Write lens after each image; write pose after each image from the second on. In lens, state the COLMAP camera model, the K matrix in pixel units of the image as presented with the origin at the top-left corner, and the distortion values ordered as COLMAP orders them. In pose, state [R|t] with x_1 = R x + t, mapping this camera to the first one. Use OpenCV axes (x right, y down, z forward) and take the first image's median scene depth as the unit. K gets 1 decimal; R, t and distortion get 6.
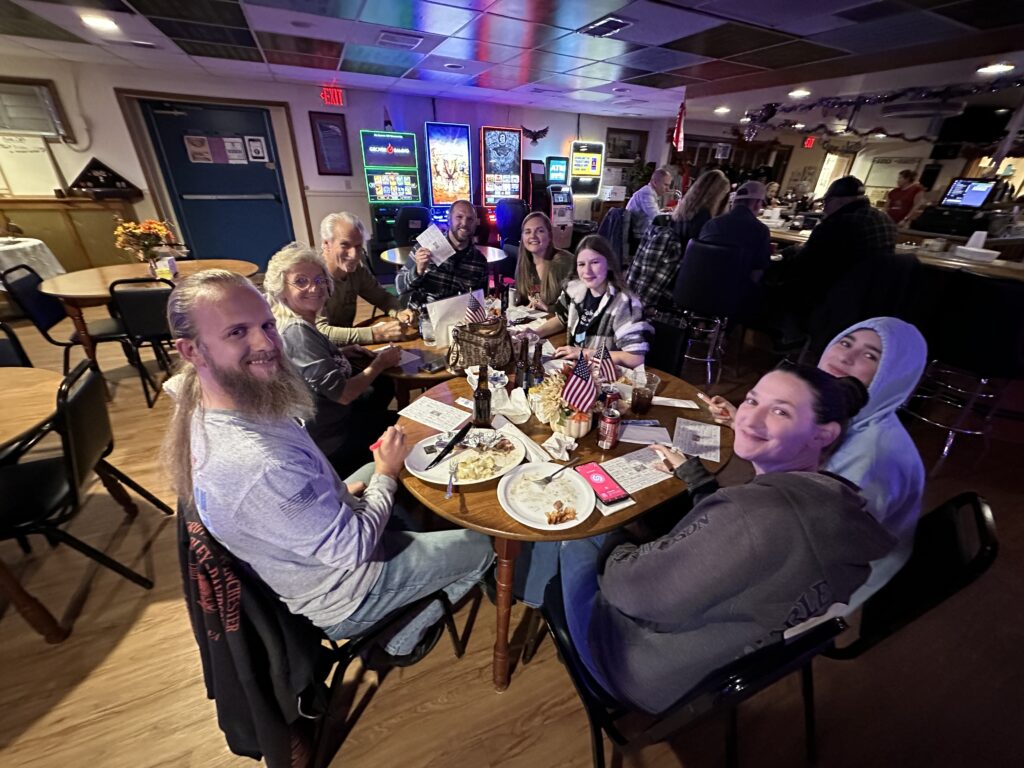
lens RADIAL K [[410.8, 0, 513.3], [0, 410.8, 380.6], [0, 0, 1]] dist [-0.002525, 0.000217]
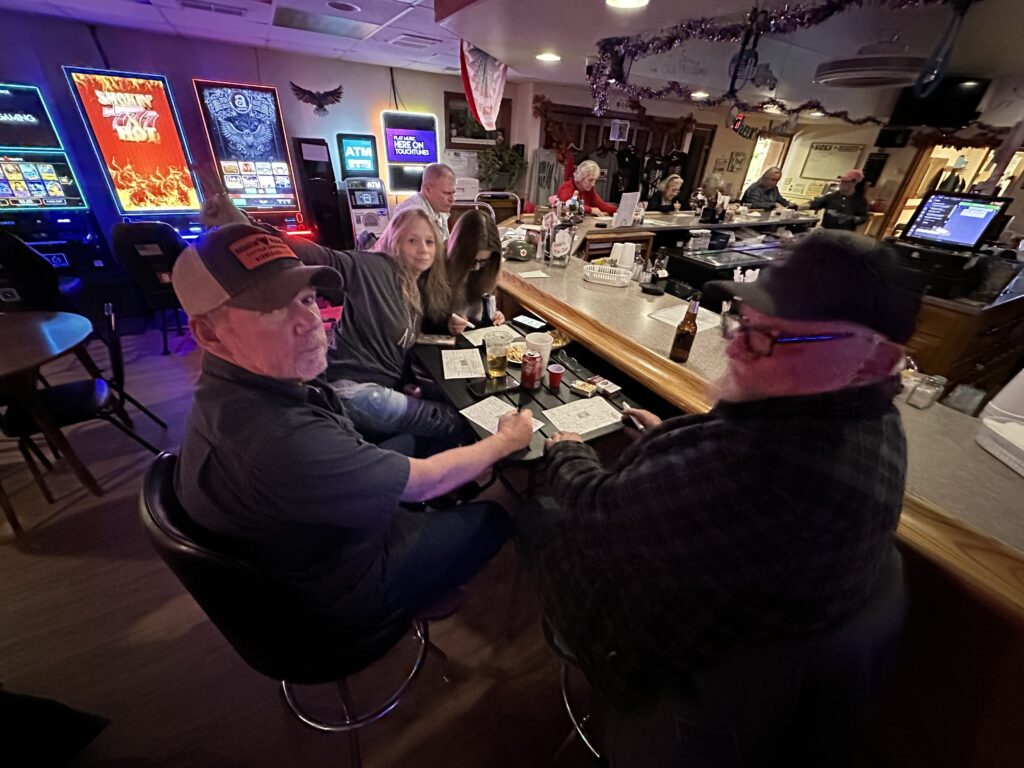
lens RADIAL K [[410.8, 0, 512.7], [0, 410.8, 382.1], [0, 0, 1]] dist [-0.002525, 0.000217]
pose [[0.995871, -0.028592, 0.086155, 0.285428], [0.024200, 0.998375, 0.051600, -0.175499], [-0.087490, -0.049302, 0.994945, 0.303330]]
